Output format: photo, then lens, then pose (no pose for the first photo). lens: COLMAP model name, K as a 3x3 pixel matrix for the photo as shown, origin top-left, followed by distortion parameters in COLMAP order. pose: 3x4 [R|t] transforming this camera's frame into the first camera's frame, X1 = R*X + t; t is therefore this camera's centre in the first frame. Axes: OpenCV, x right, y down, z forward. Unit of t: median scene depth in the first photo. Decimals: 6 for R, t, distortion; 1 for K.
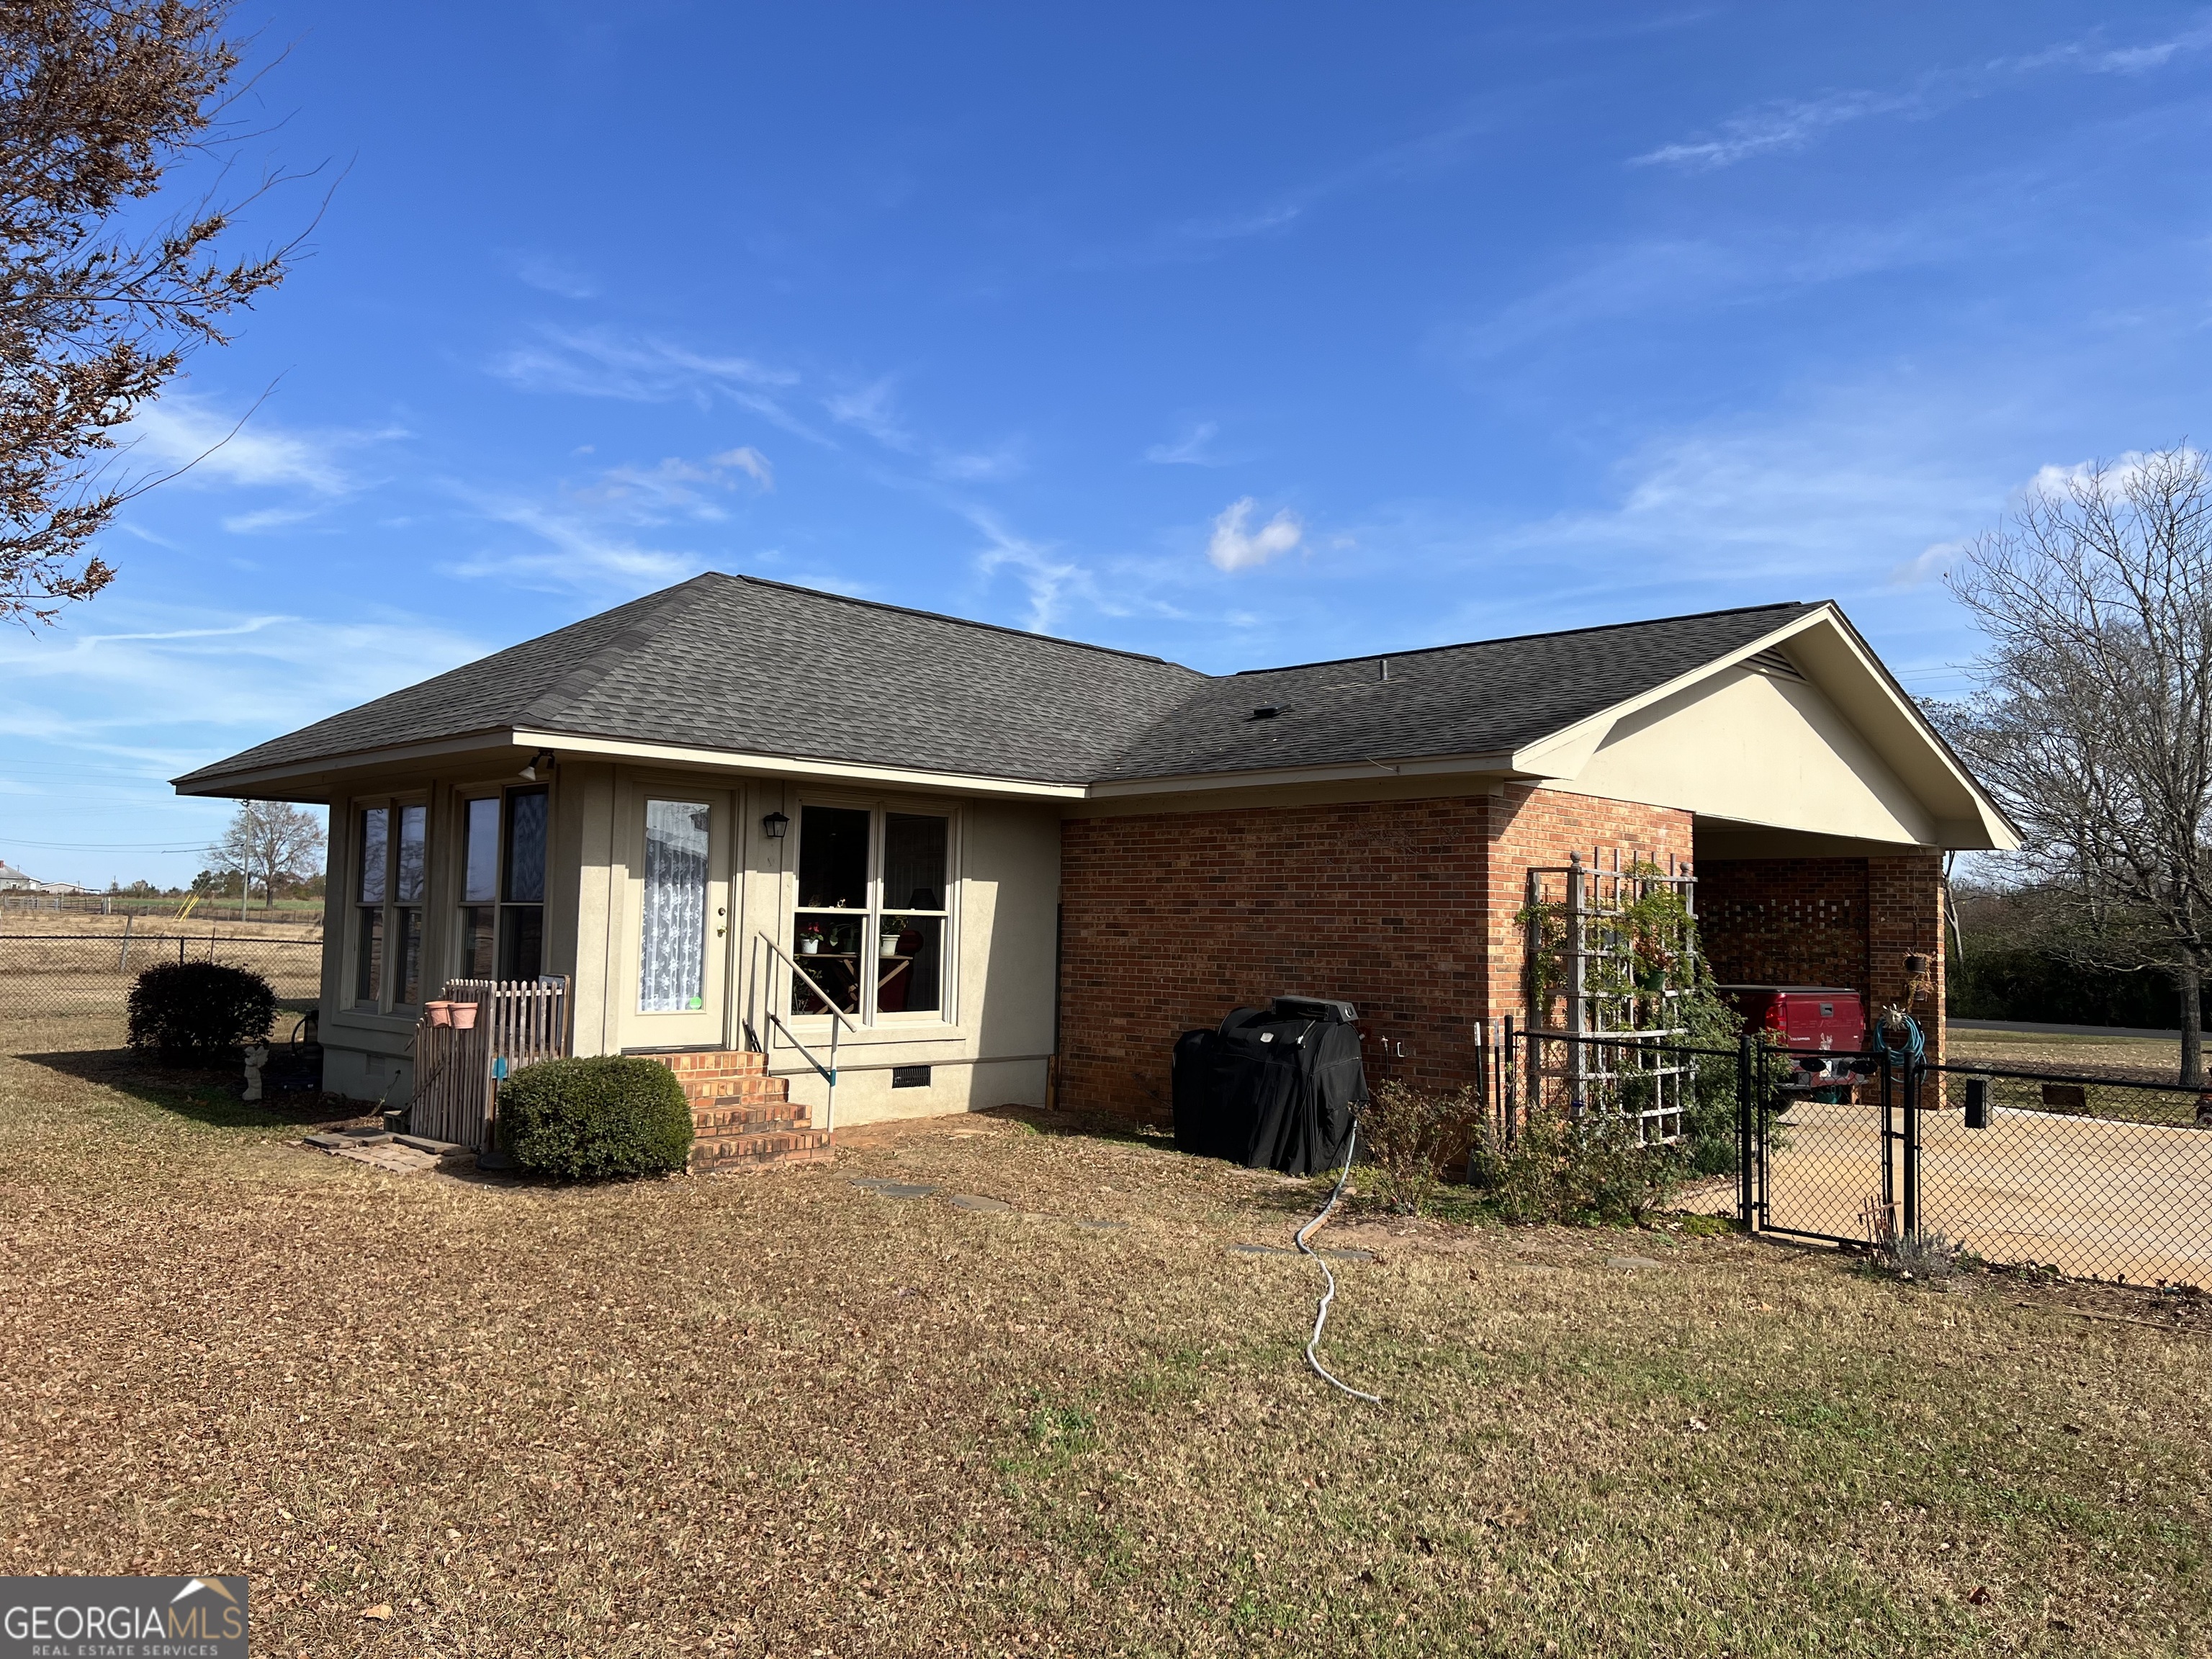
lens RADIAL K [[1639.8, 0, 1104.6], [0, 1639.8, 821.0], [0, 0, 1]] dist [0.075304, -0.142483]
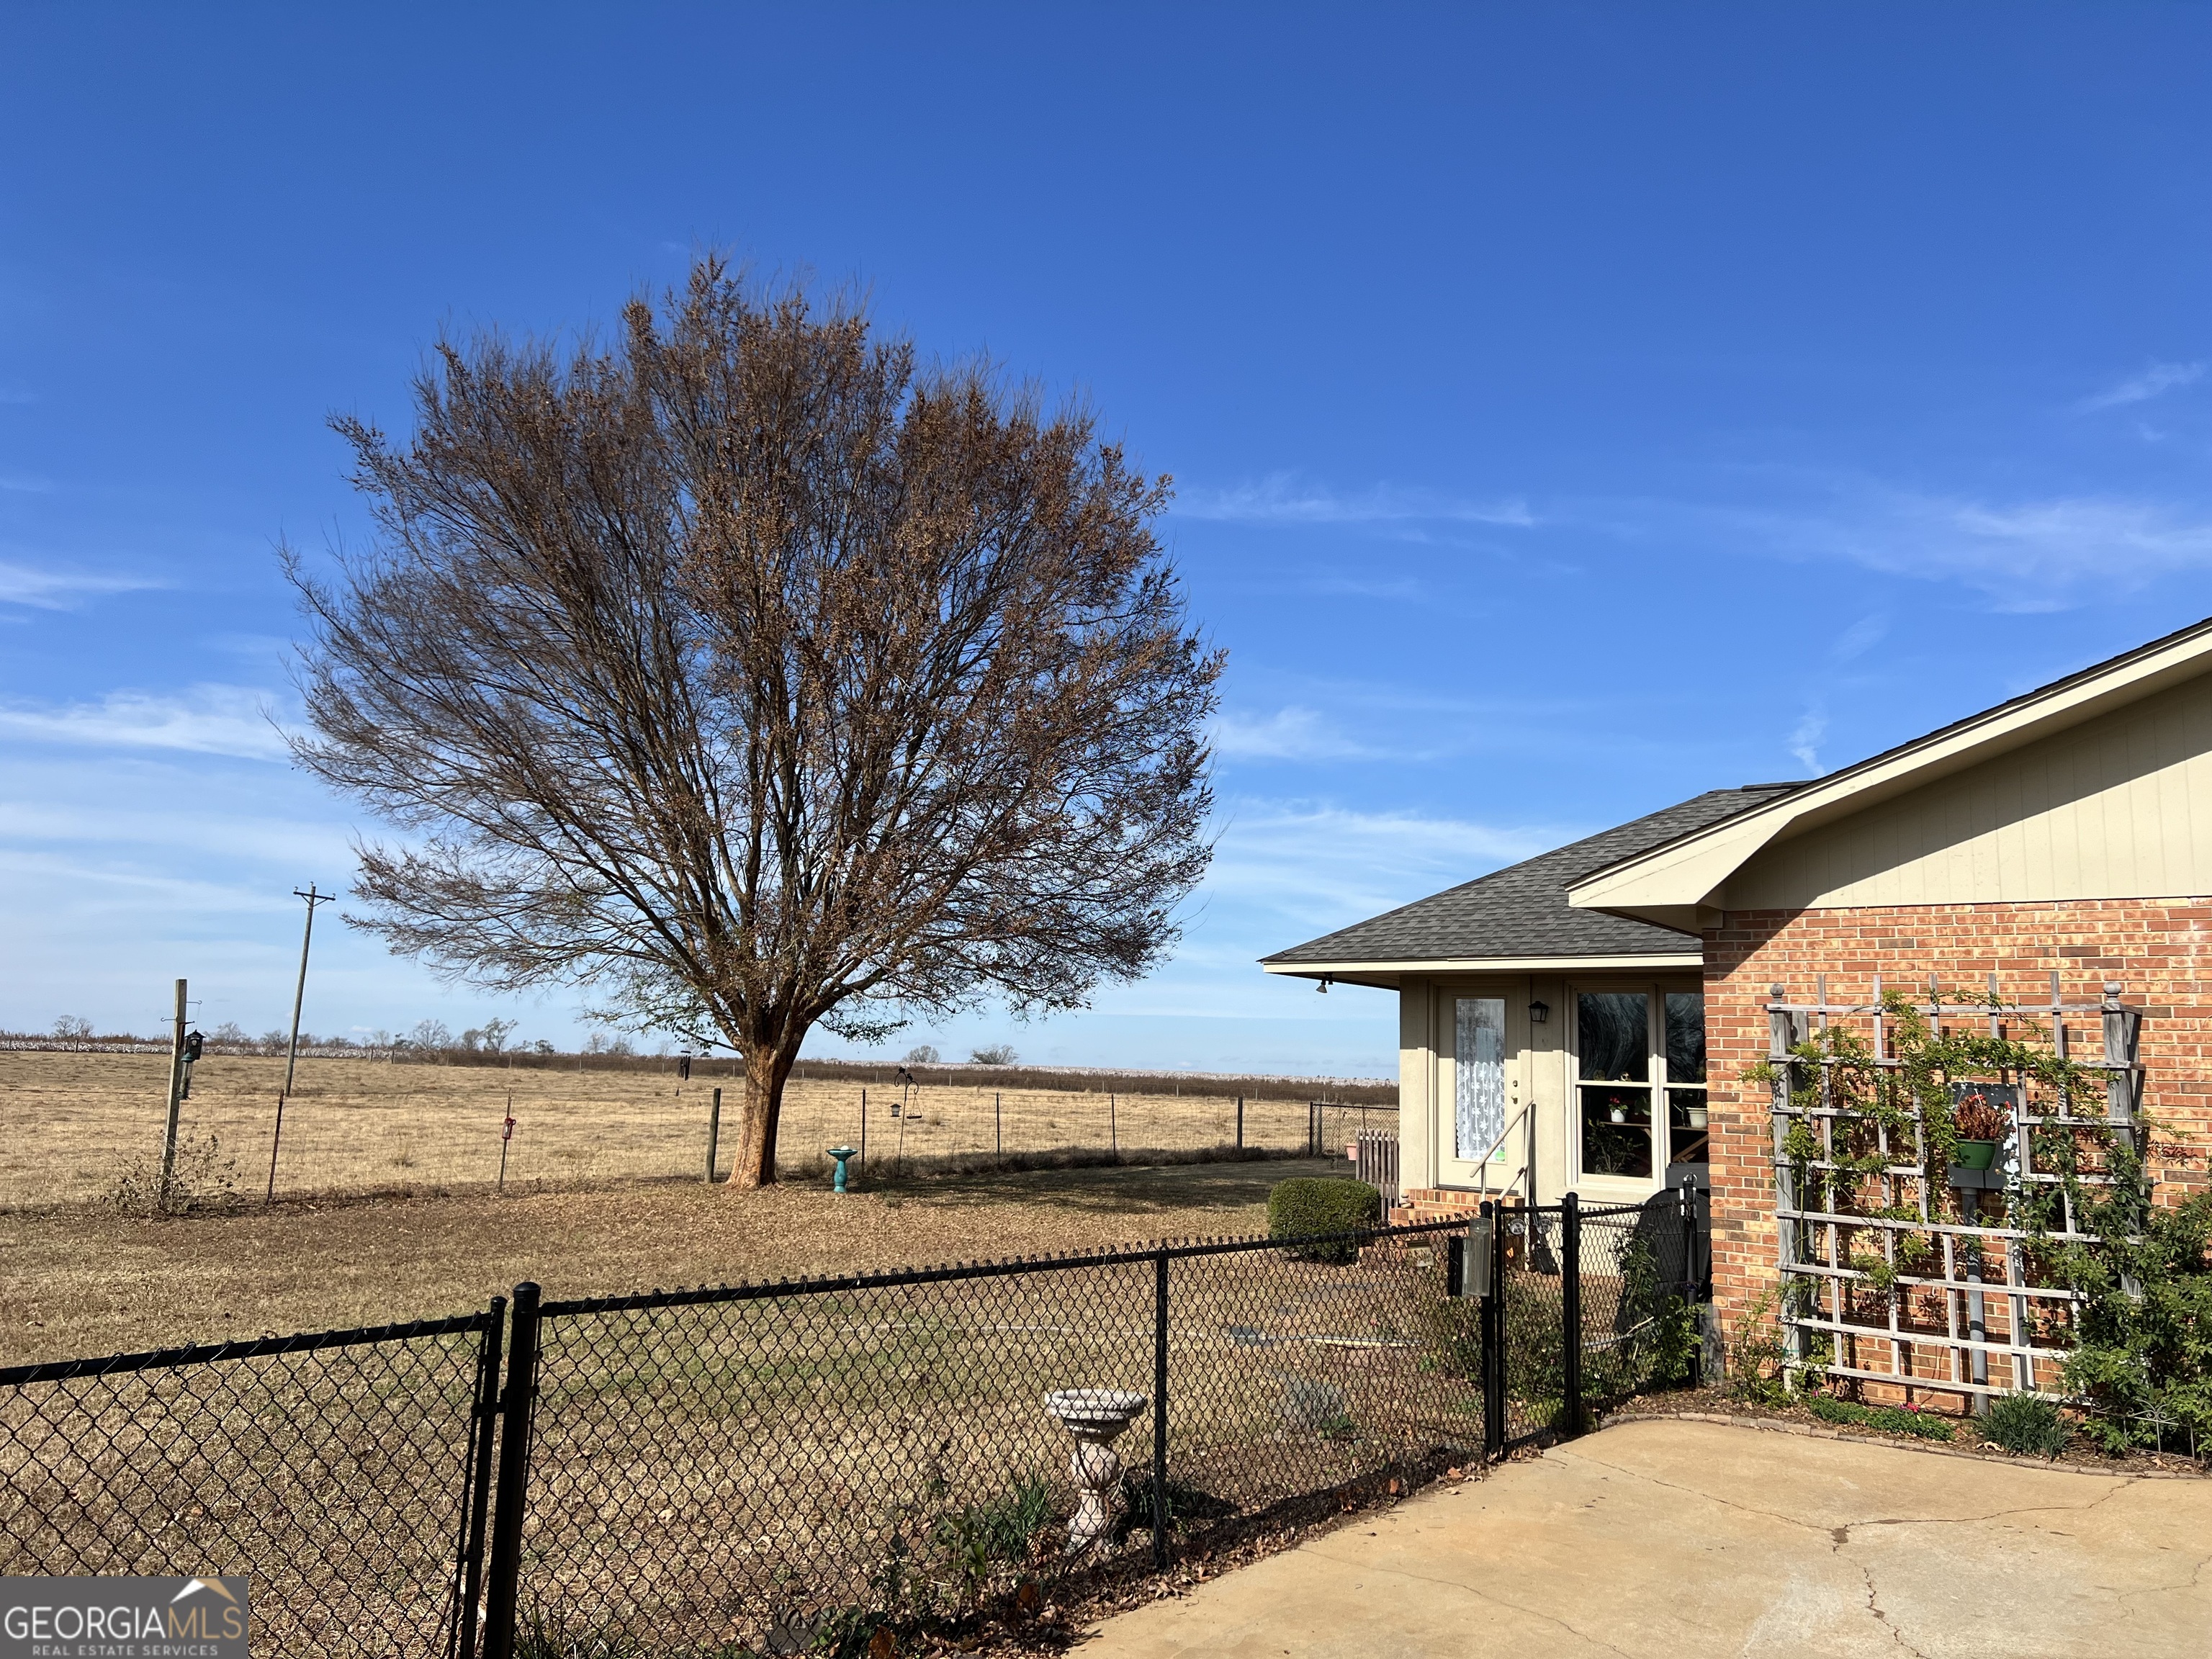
lens RADIAL K [[1639.8, 0, 1104.6], [0, 1639.8, 821.0], [0, 0, 1]] dist [0.075304, -0.142483]
pose [[0.153191, -0.176790, -0.972254, 0.954311], [0.040536, 0.984163, -0.172569, 0.060722], [0.987365, -0.012975, 0.157931, 0.491521]]
